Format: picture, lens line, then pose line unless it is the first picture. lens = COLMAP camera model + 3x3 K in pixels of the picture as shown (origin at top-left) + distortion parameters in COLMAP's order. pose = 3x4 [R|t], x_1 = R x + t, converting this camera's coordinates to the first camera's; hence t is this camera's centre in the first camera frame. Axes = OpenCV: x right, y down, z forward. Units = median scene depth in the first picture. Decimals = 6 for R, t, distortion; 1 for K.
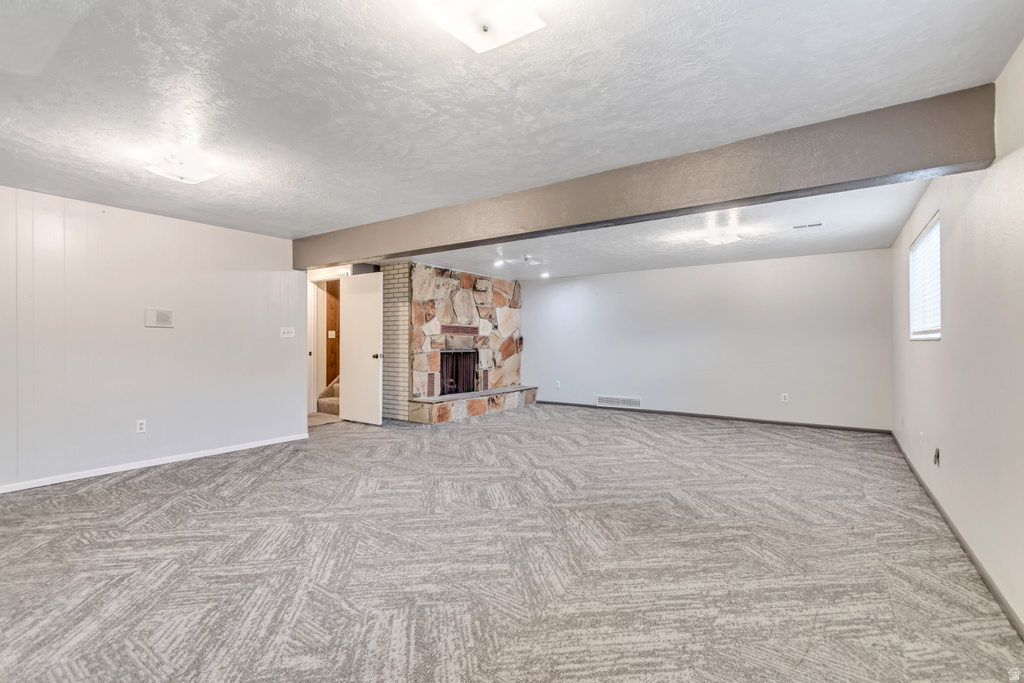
lens RADIAL K [[459.3, 0, 512.3], [0, 459.3, 342.6], [0, 0, 1]] dist [0.004676, 0.000533]
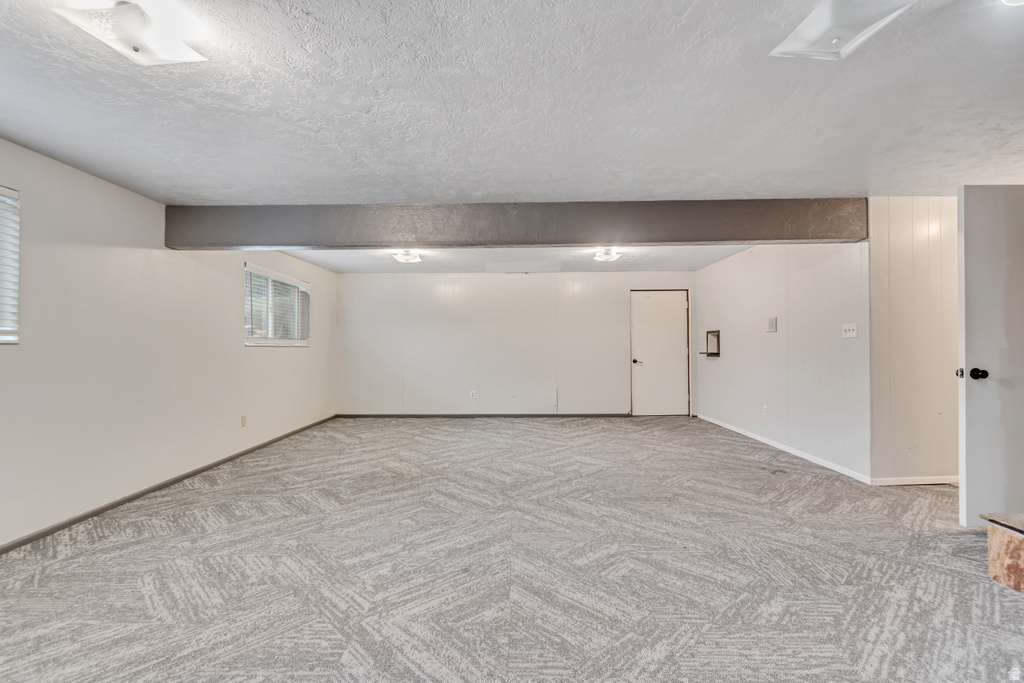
lens RADIAL K [[459.3, 0, 512.6], [0, 459.3, 343.0], [0, 0, 1]] dist [0.004676, 0.000533]
pose [[-0.824871, -0.001887, -0.565317, 0.609385], [0.003839, 0.999953, -0.008940, 0.003981], [0.565307, -0.009544, -0.824825, 2.062992]]
